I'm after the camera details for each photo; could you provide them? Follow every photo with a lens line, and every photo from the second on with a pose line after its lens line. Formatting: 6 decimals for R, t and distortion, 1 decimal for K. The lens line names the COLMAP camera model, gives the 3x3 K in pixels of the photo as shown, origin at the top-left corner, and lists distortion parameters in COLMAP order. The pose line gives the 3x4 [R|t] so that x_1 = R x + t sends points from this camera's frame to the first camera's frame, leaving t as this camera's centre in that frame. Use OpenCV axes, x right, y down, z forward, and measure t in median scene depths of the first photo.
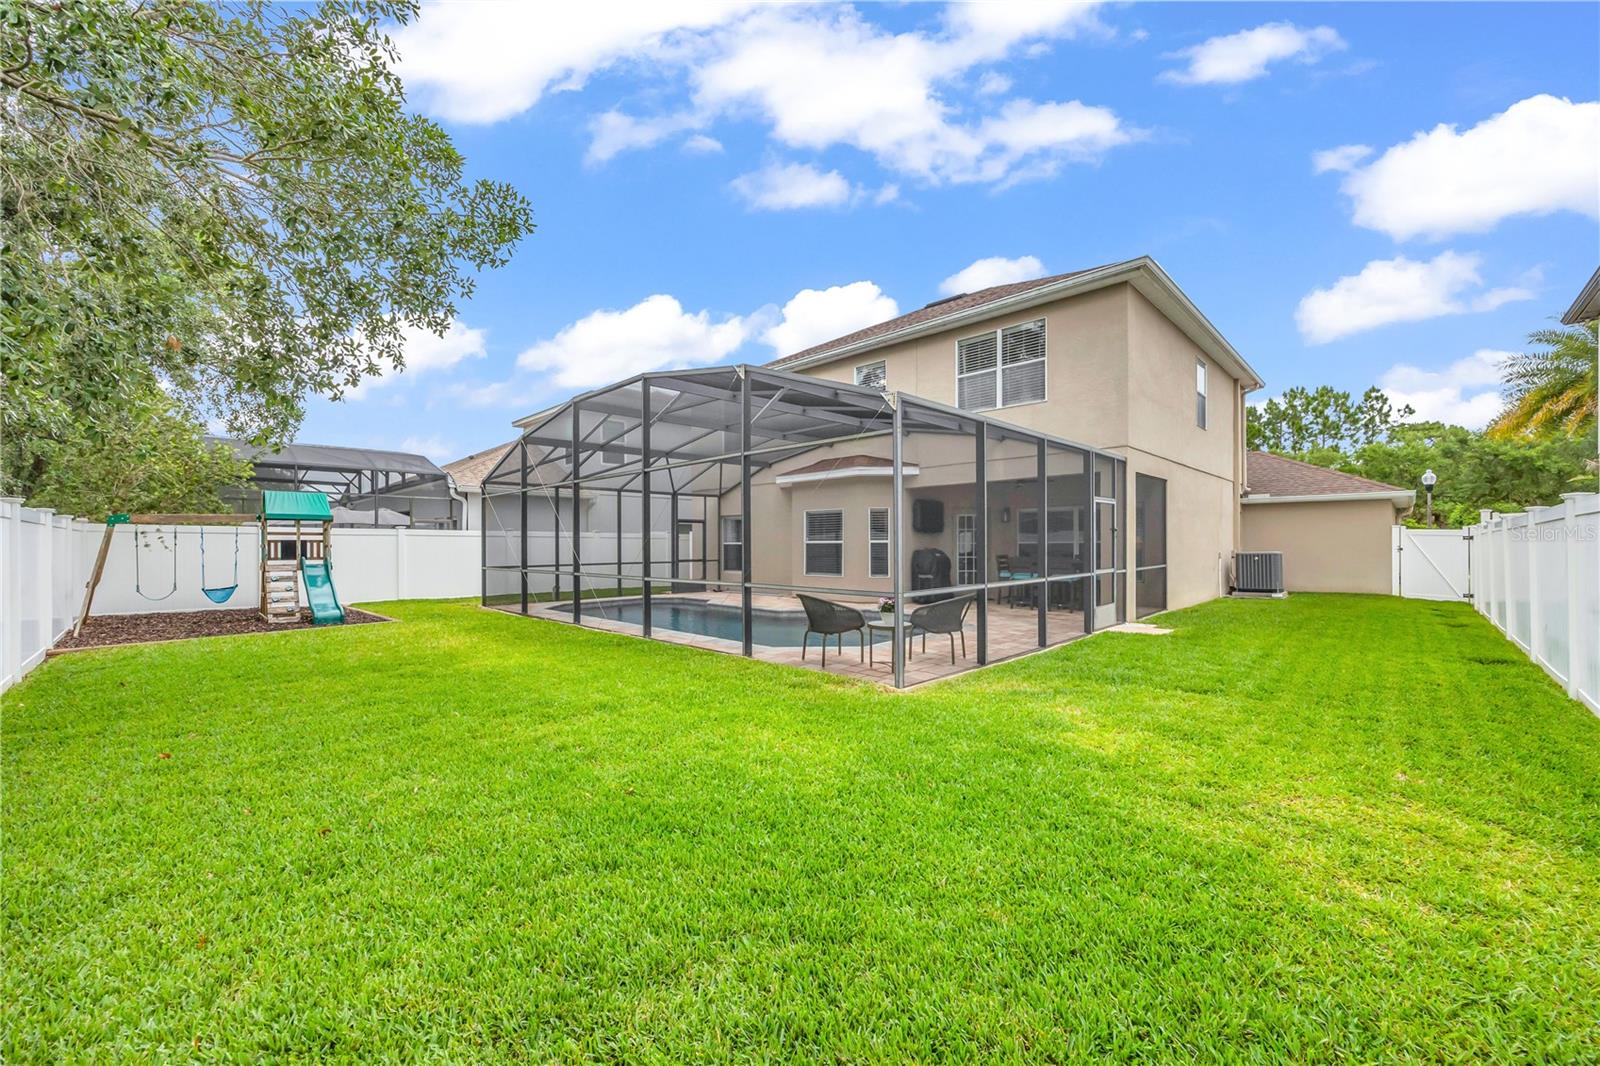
lens RADIAL K [[615.6, 0, 808.4], [0, 615.6, 539.6], [0, 0, 1]] dist [-0.000280, 0.000044]
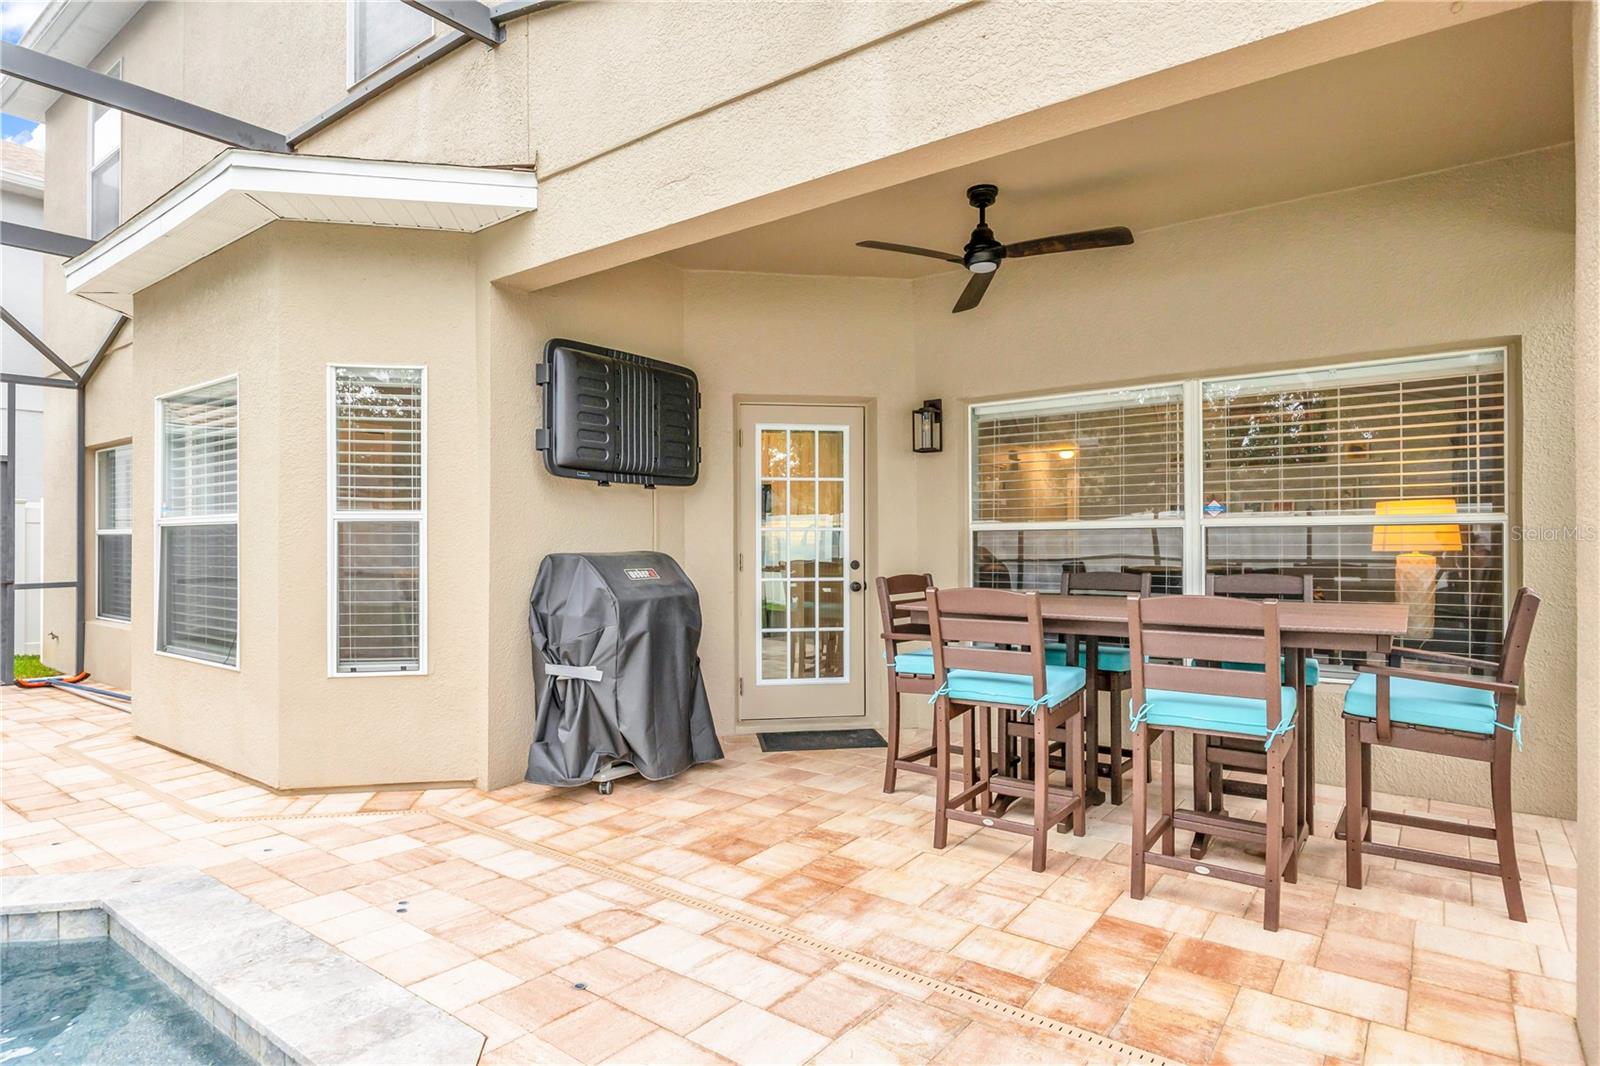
lens RADIAL K [[871.6, 0, 796.8], [0, 871.6, 543.1], [0, 0, 1]] dist [-0.000424, 0.000128]
pose [[0.990114, 0.003981, 0.140209, 0.220716], [-0.004371, 0.999987, 0.002469, 0.012160], [-0.140197, -0.003058, 0.990119, 0.660691]]
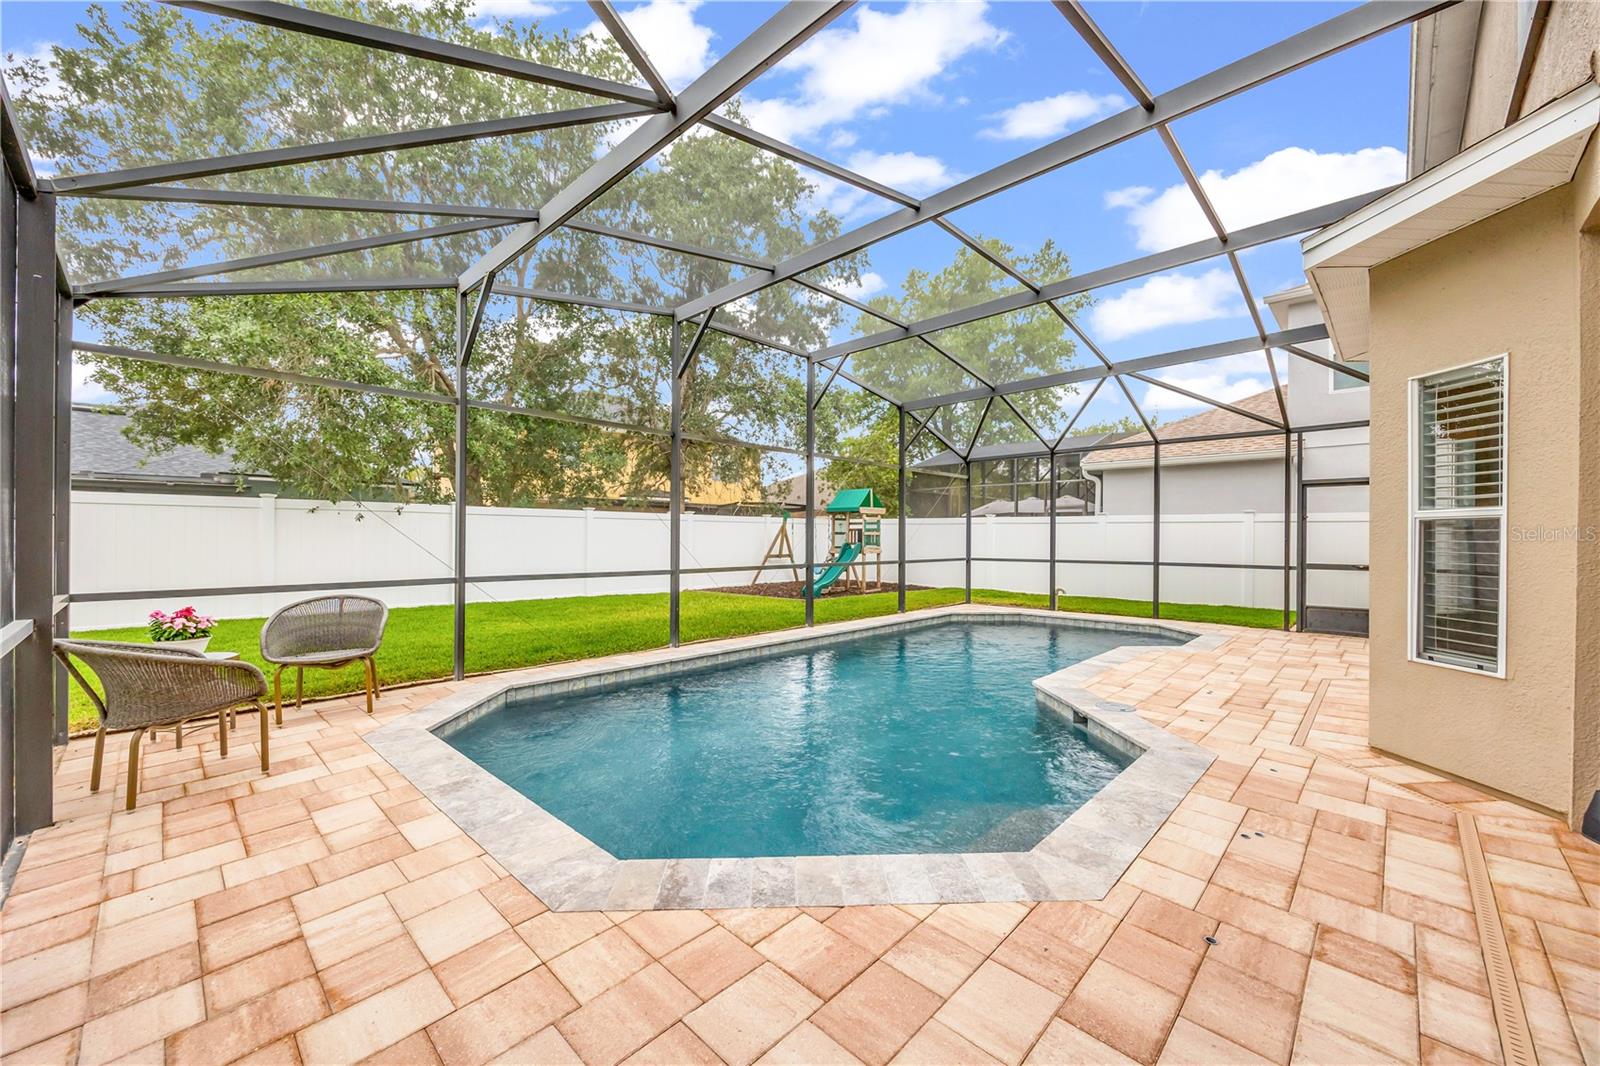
lens RADIAL K [[615.6, 0, 808.4], [0, 615.6, 539.6], [0, 0, 1]] dist [-0.000280, 0.000044]
pose [[0.027881, 0.011198, -0.999549, 0.338307], [0.001123, 0.999936, 0.011233, 0.010606], [0.999611, -0.001436, 0.027867, 0.747753]]
